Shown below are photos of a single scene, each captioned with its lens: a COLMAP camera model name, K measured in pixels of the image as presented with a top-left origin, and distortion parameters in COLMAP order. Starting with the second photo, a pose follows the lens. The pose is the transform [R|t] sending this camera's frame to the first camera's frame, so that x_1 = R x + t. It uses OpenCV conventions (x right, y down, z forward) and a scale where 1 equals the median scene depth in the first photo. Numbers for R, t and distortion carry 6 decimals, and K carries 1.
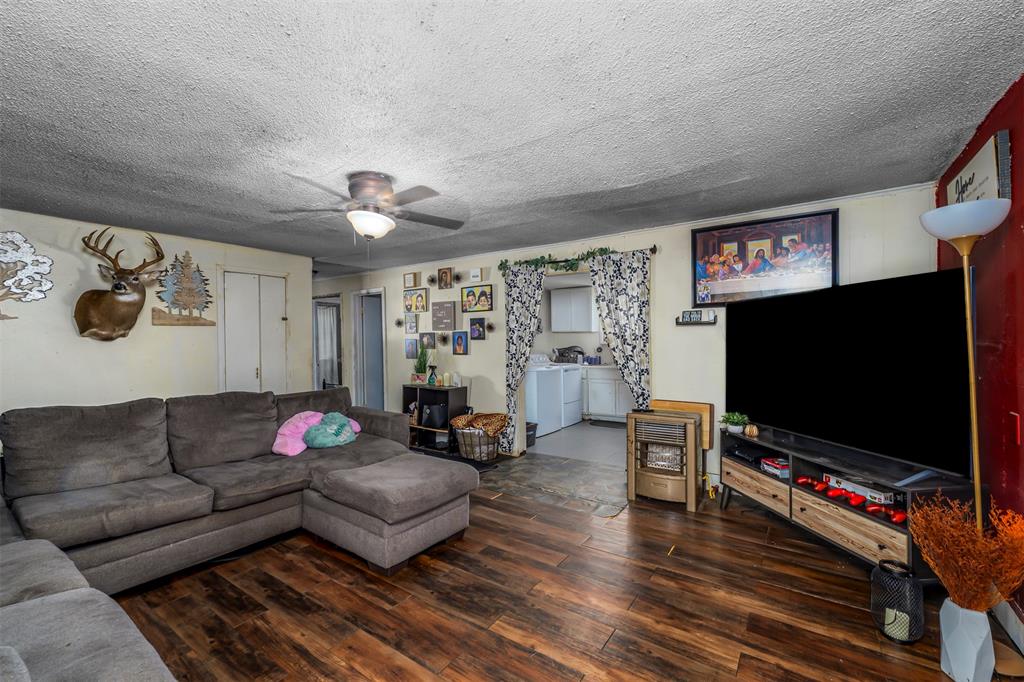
lens RADIAL K [[433.1, 0, 504.0], [0, 433.1, 344.6], [0, 0, 1]] dist [-0.000077, 0.000088]
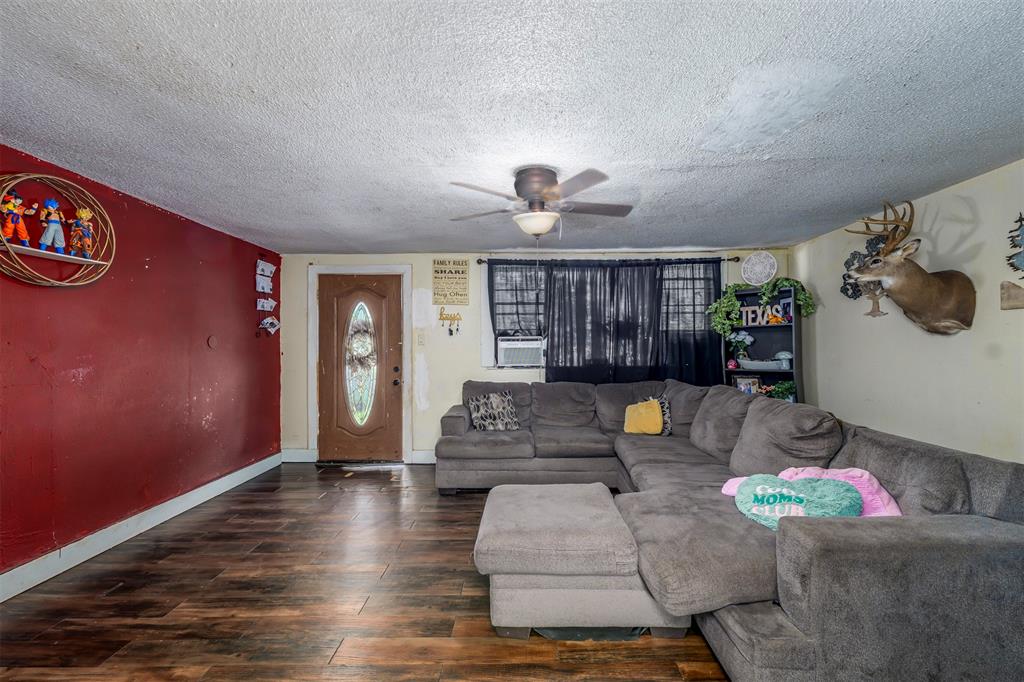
lens RADIAL K [[433.1, 0, 513.5], [0, 433.1, 343.1], [0, 0, 1]] dist [-0.000077, 0.000088]
pose [[-0.829443, 0.016367, -0.558351, 0.368566], [0.017227, 0.999845, 0.003718, -0.016923], [0.558325, -0.006535, -0.829596, 2.283694]]
